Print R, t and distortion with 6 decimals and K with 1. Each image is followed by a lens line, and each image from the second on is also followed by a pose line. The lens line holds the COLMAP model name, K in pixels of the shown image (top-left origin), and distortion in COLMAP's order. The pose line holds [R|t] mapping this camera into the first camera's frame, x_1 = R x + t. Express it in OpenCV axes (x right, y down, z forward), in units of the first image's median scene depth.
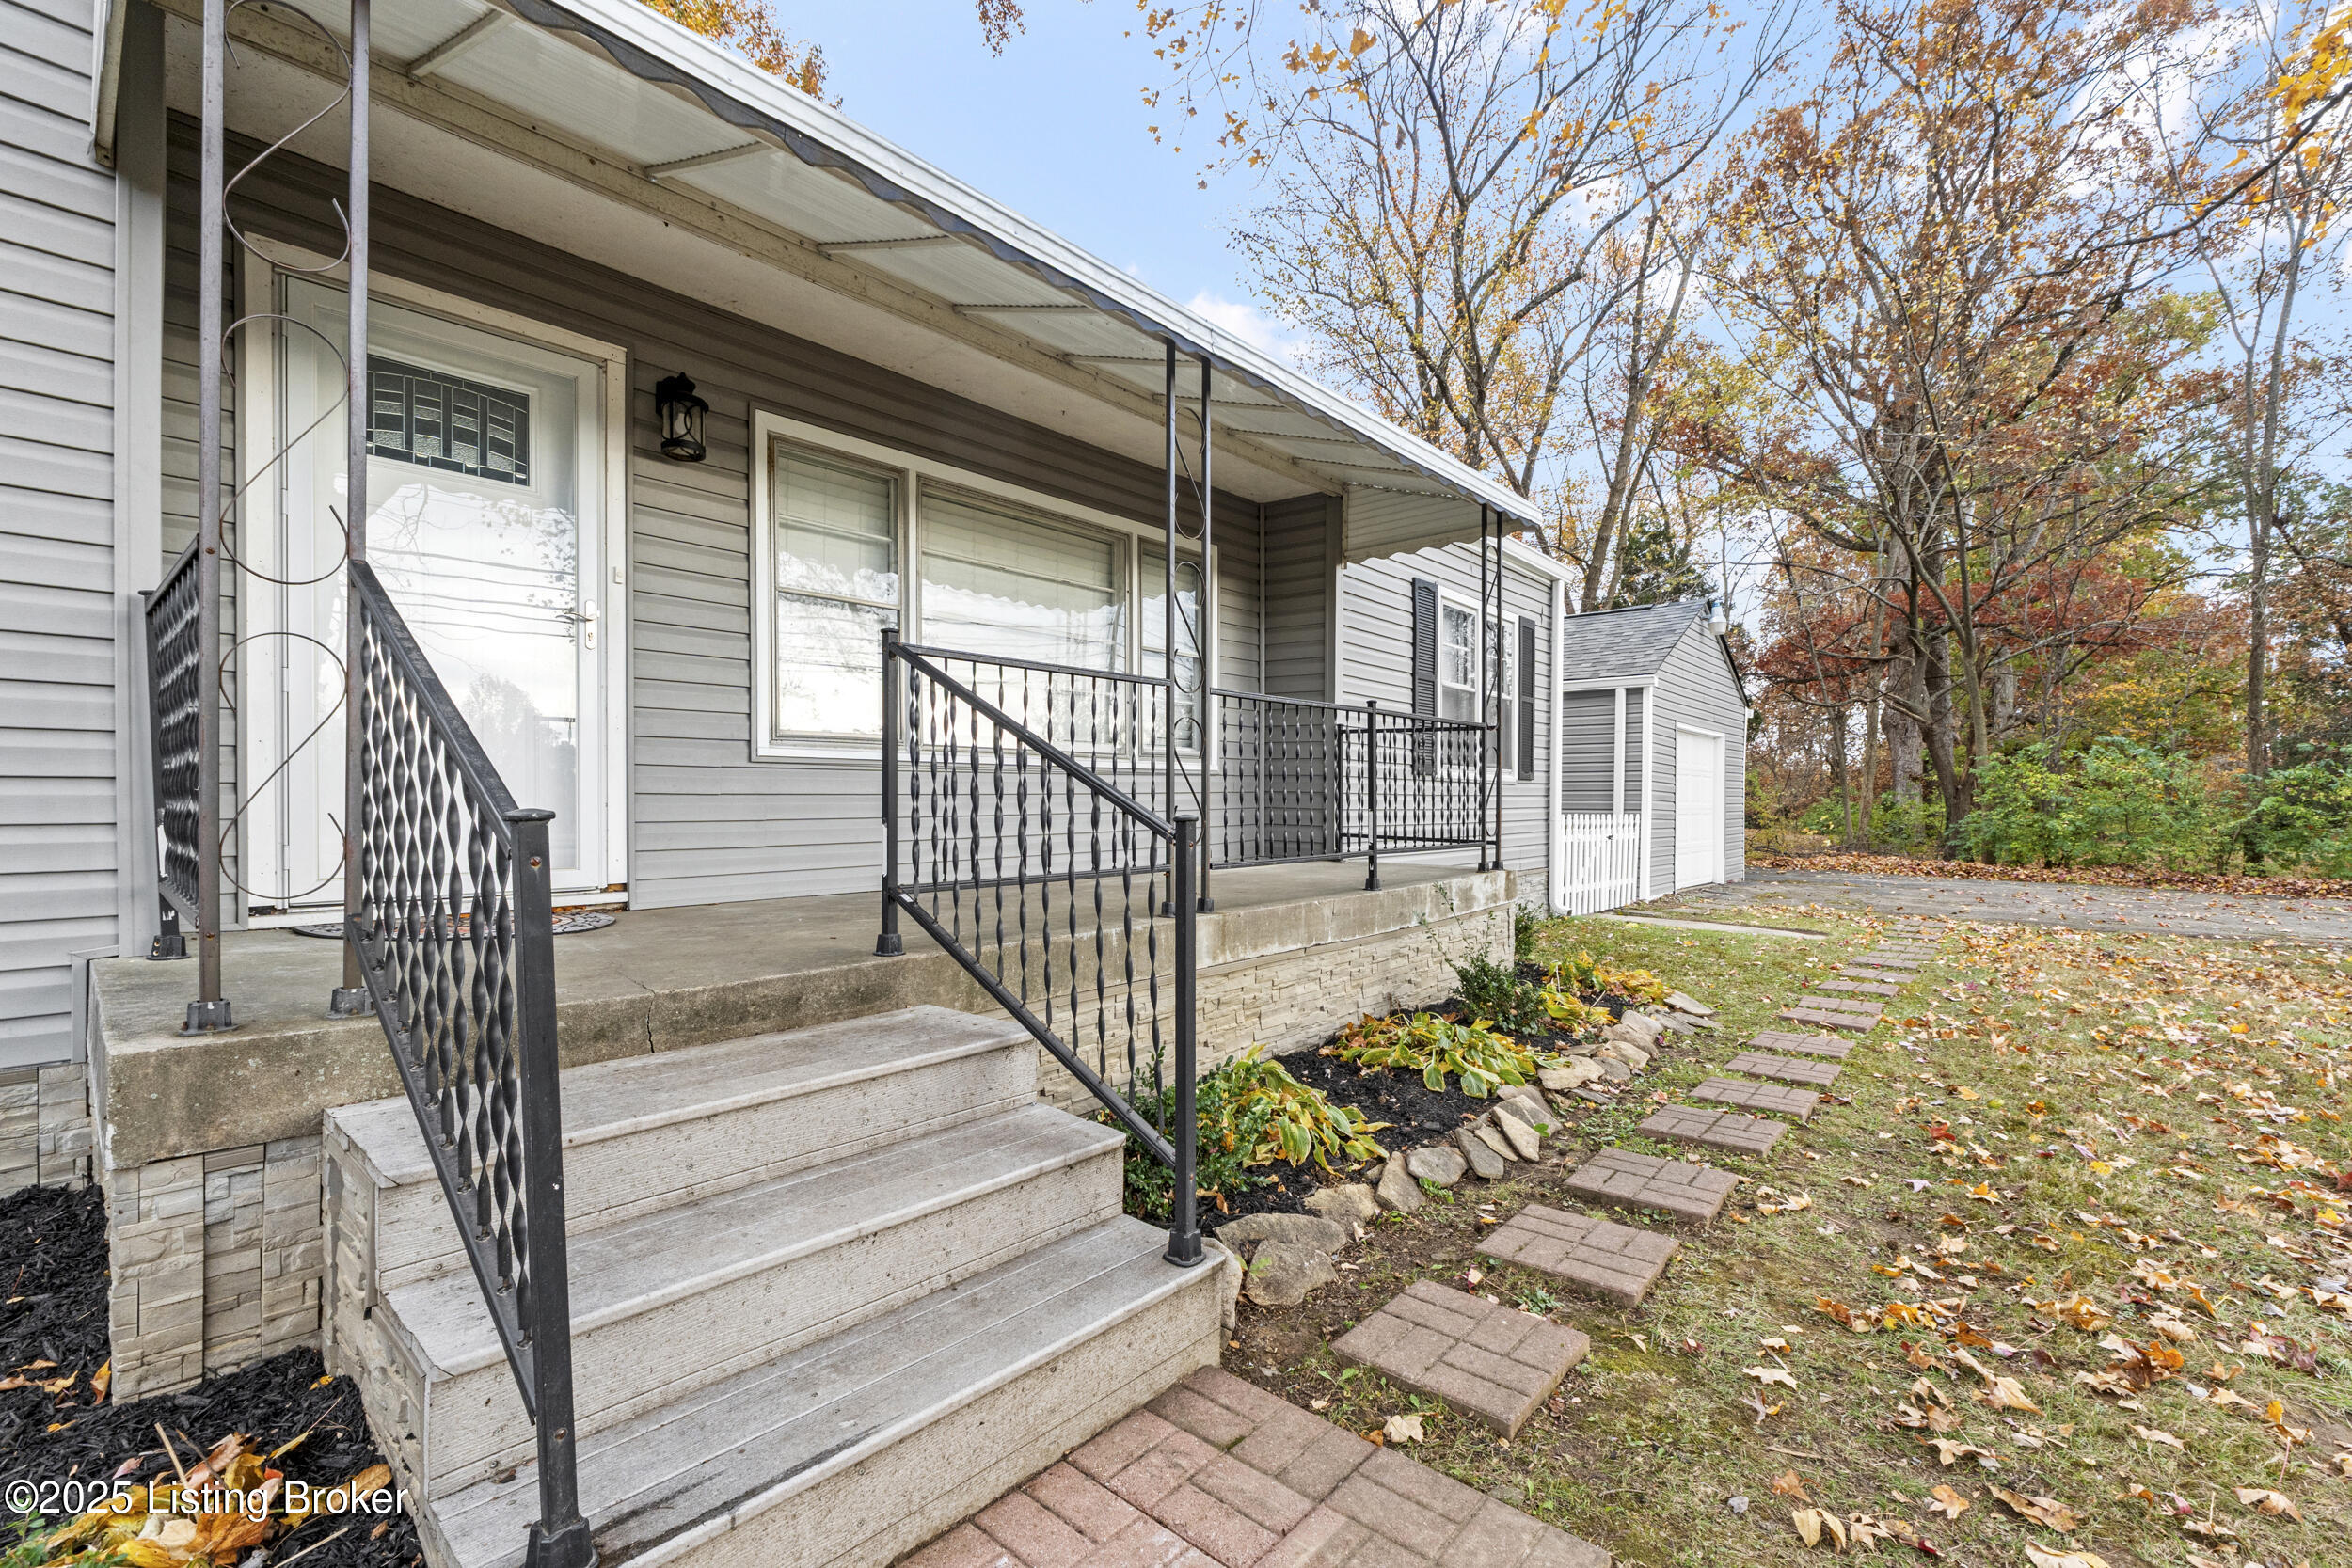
lens RADIAL K [[982.7, 0, 1176.5], [0, 982.7, 793.7], [0, 0, 1]] dist [-0.002807, -0.000710]
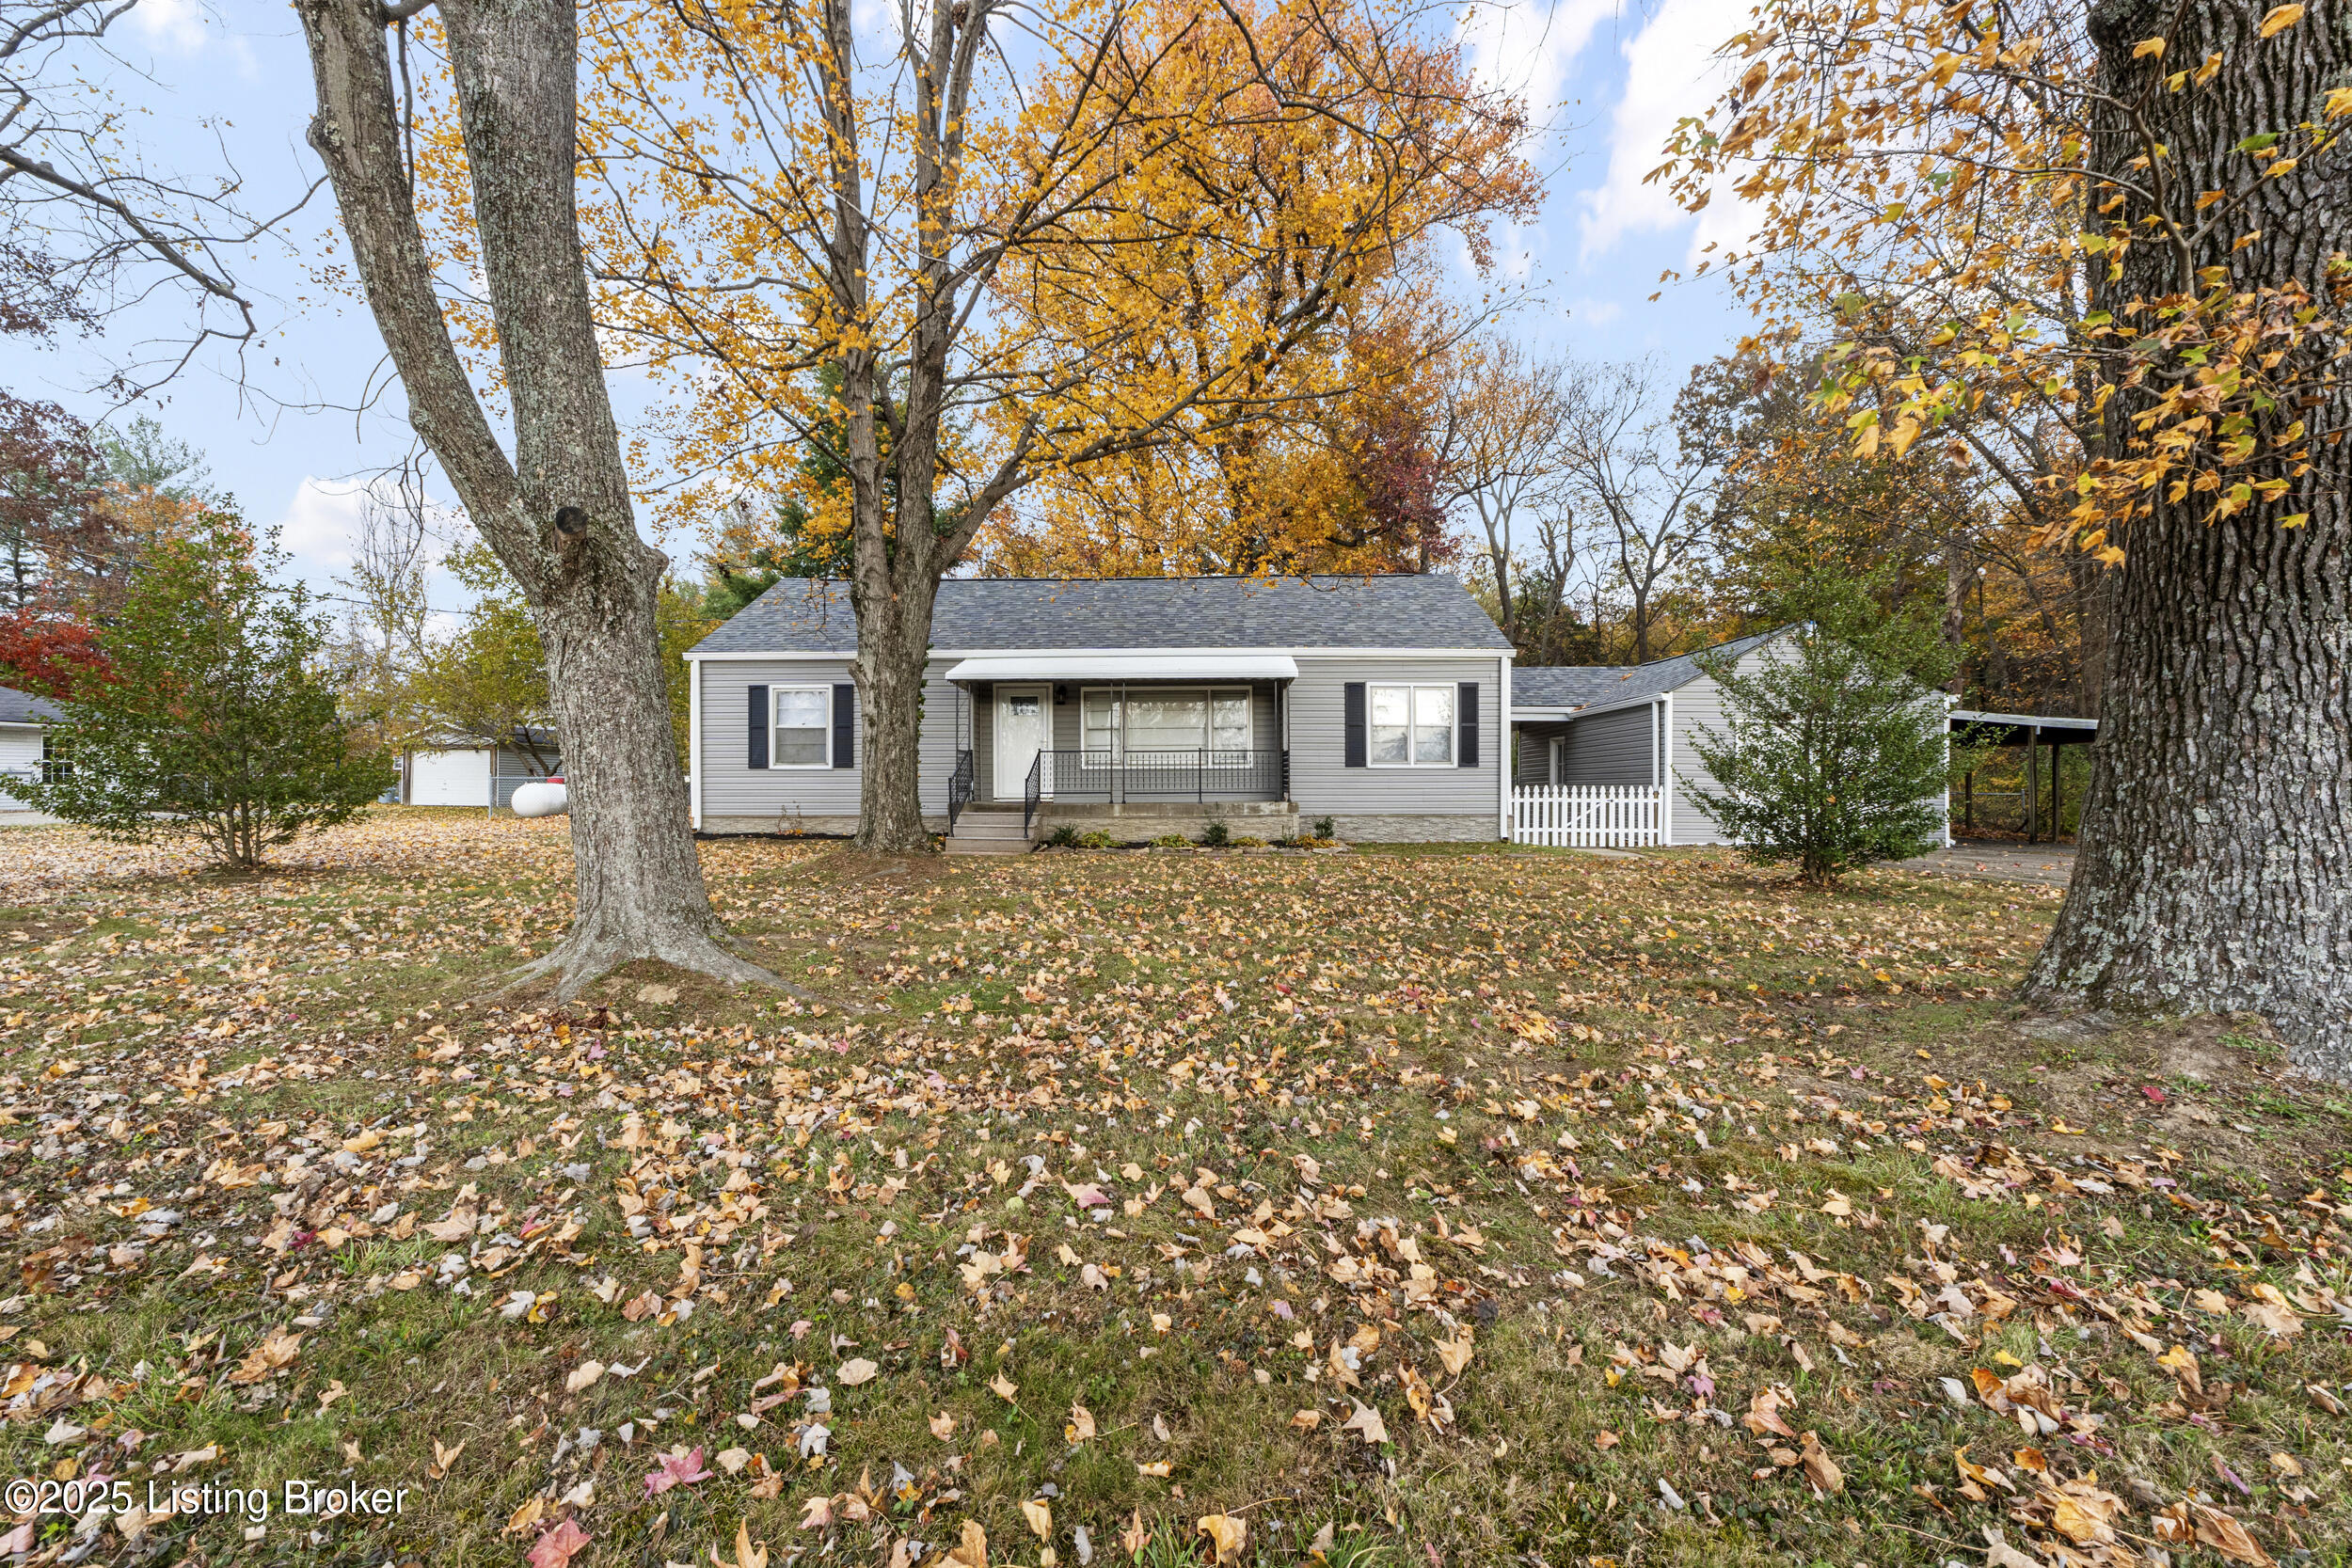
lens RADIAL K [[982.7, 0, 1186.3], [0, 982.7, 799.6], [0, 0, 1]] dist [-0.002807, -0.000710]
pose [[0.644418, -0.008266, -0.764629, 1.140247], [0.005479, 0.999966, -0.006192, 0.045923], [0.764654, -0.000199, 0.644441, -0.511917]]
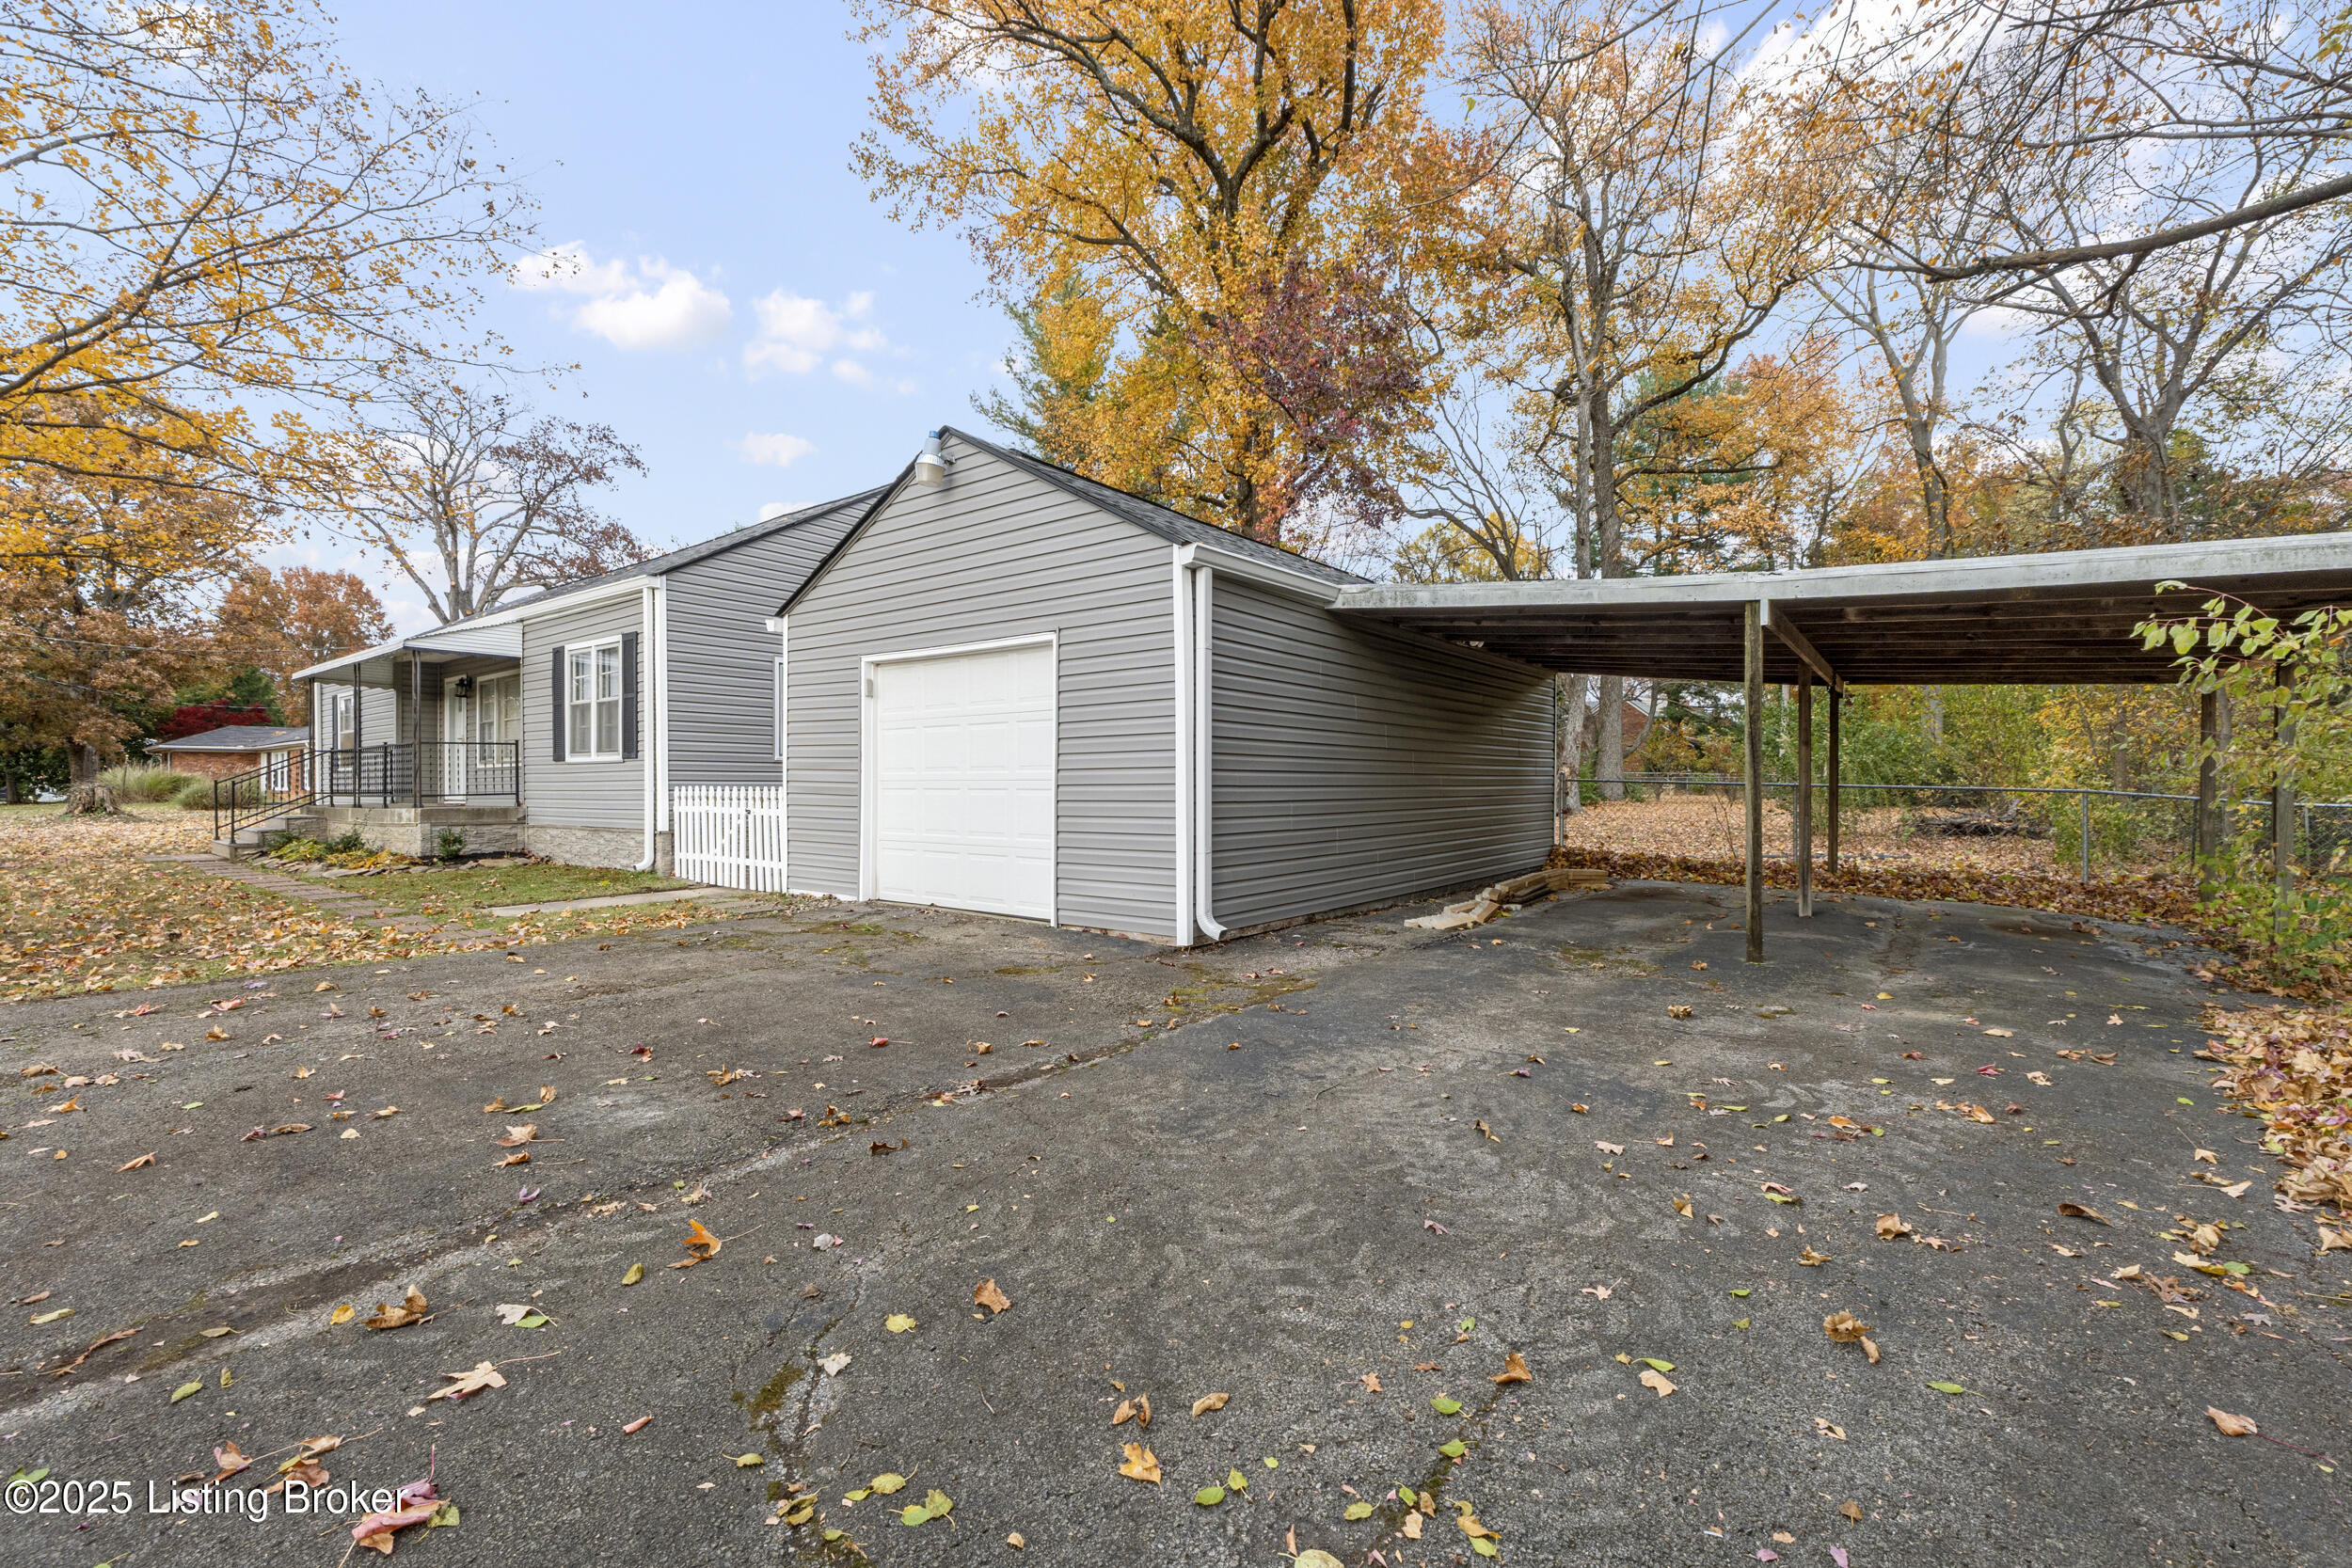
lens RADIAL K [[982.7, 0, 1178.8], [0, 982.7, 791.0], [0, 0, 1]] dist [-0.002807, -0.000710]
pose [[0.091036, -0.005872, -0.995830, 1.327214], [-0.001984, 0.999980, -0.006078, 0.028377], [0.995846, 0.002529, 0.091022, 1.245839]]
